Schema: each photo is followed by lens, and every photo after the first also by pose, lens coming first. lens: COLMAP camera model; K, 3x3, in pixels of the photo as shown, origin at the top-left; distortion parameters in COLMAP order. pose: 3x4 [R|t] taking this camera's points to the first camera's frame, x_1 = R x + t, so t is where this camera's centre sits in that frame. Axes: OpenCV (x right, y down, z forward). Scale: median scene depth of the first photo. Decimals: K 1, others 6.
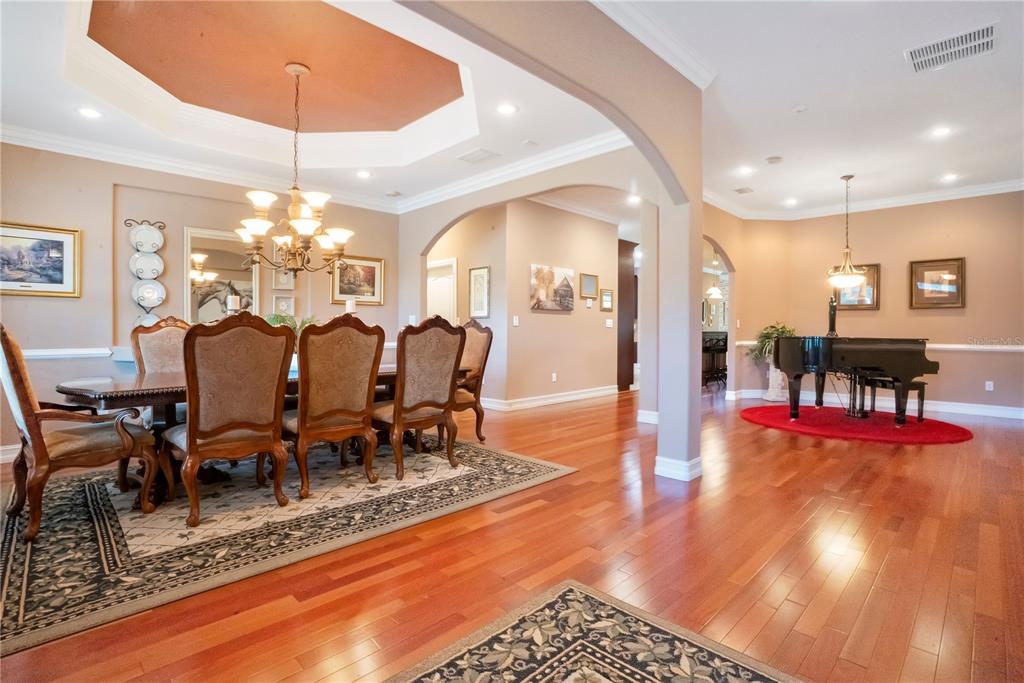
lens RADIAL K [[496.5, 0, 518.3], [0, 496.5, 342.5], [0, 0, 1]] dist [-0.034694, 0.010337]
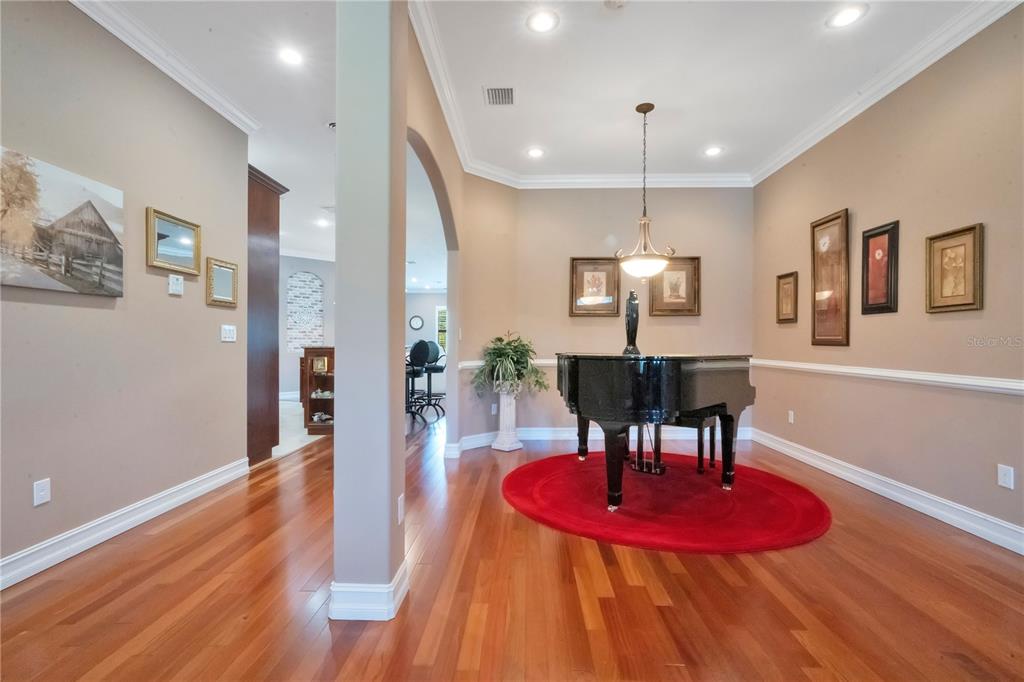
lens RADIAL K [[496.5, 0, 513.1], [0, 496.5, 345.0], [0, 0, 1]] dist [-0.034694, 0.010337]
pose [[0.761110, -0.011591, 0.648519, 0.095120], [0.022943, 0.999696, -0.009059, -0.018364], [-0.648217, 0.021774, 0.761144, 0.518782]]
